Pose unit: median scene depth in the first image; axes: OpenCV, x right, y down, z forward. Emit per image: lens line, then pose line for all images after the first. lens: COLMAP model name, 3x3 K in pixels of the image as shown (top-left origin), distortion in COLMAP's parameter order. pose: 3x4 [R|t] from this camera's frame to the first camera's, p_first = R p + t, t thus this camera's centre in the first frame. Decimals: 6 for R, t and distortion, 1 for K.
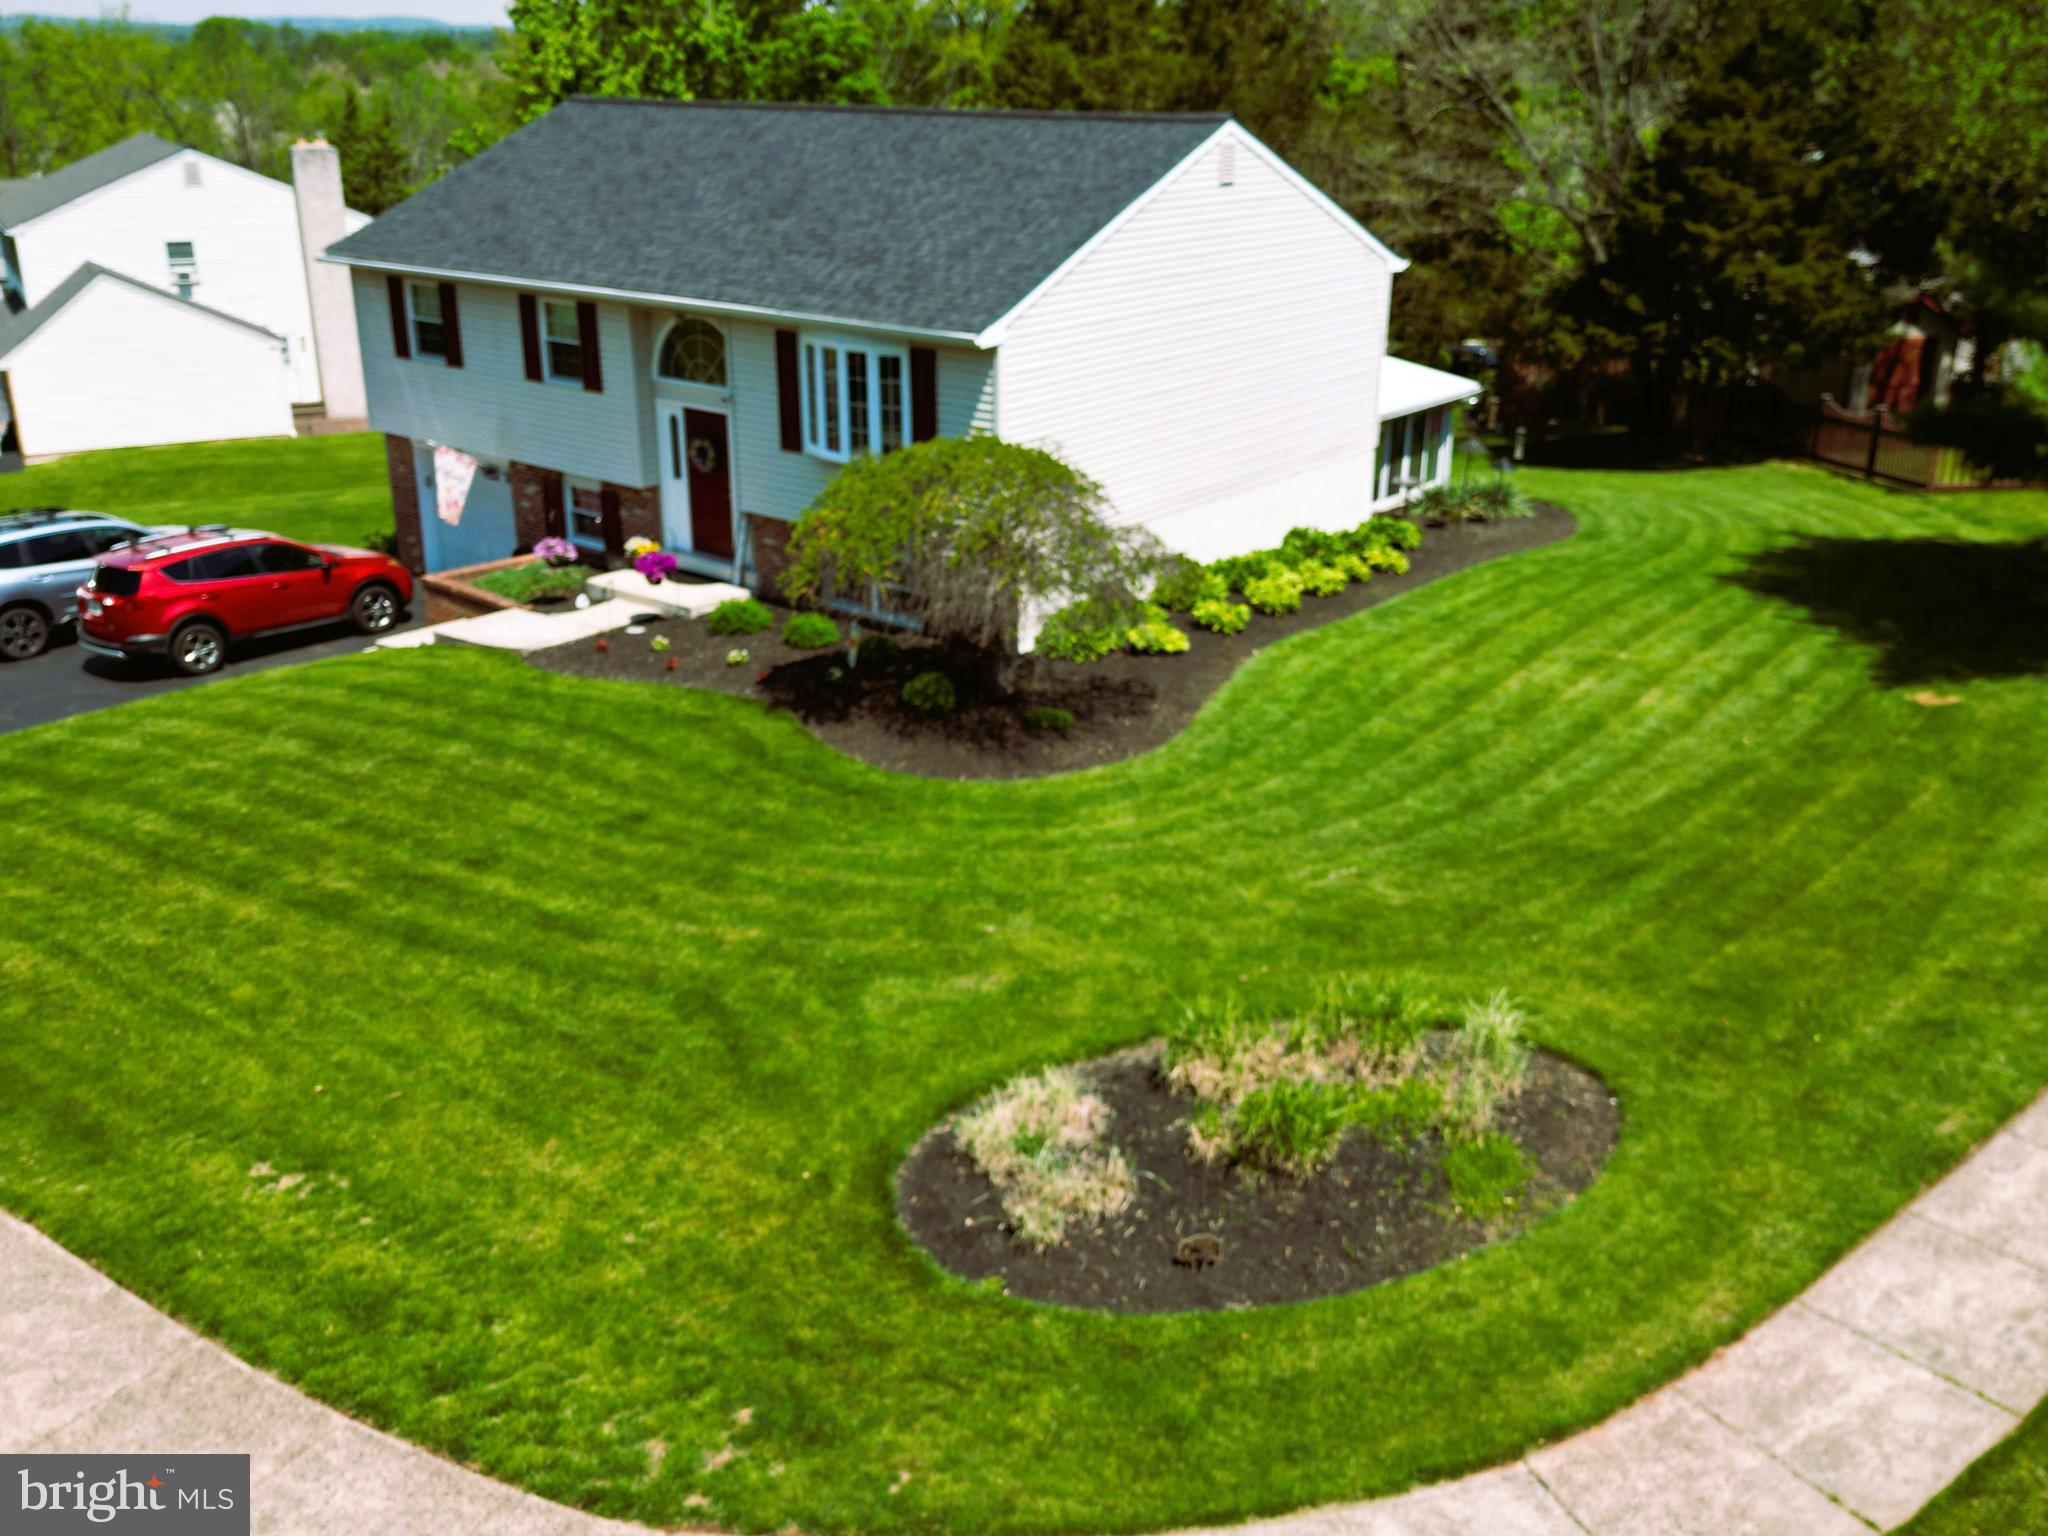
lens RADIAL K [[1781.3, 0, 1024.0], [0, 1781.3, 768.0], [0, 0, 1]] dist [0.084912, -0.119313]
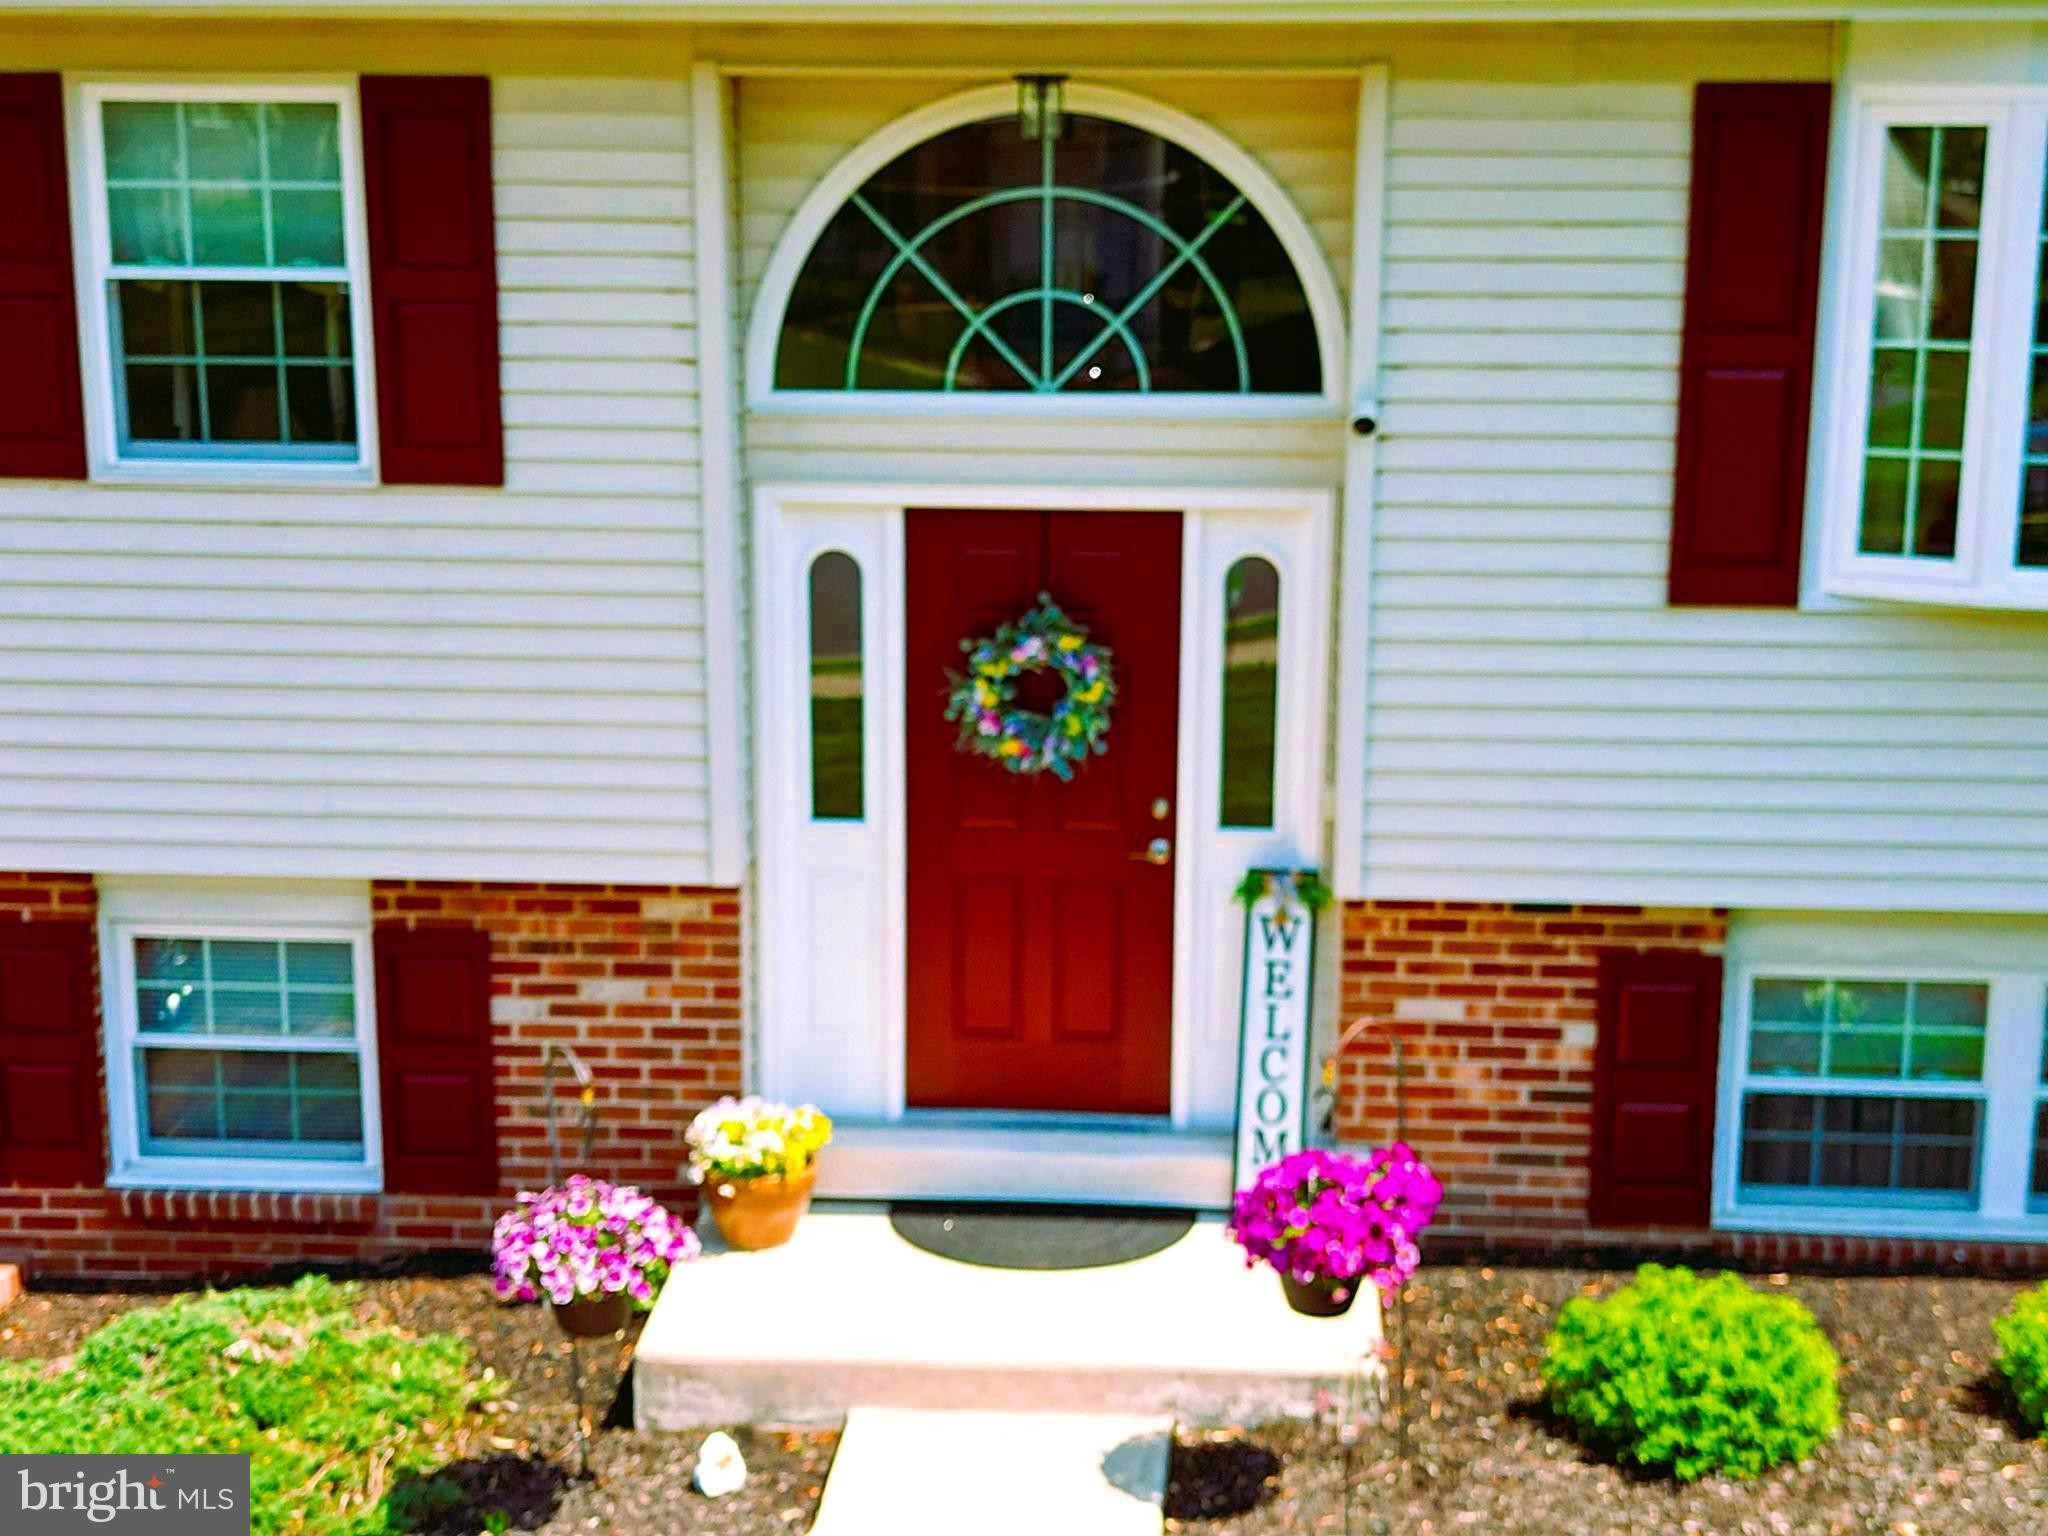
lens RADIAL K [[2841.9, 0, 986.3], [0, 2841.9, 763.9], [0, 0, 1]] dist [0.199307, -0.693130]
pose [[0.827469, -0.125597, 0.547284, -0.386241], [0.208192, 0.973818, -0.091294, -0.133008], [-0.521489, 0.189484, 0.831953, 0.691077]]
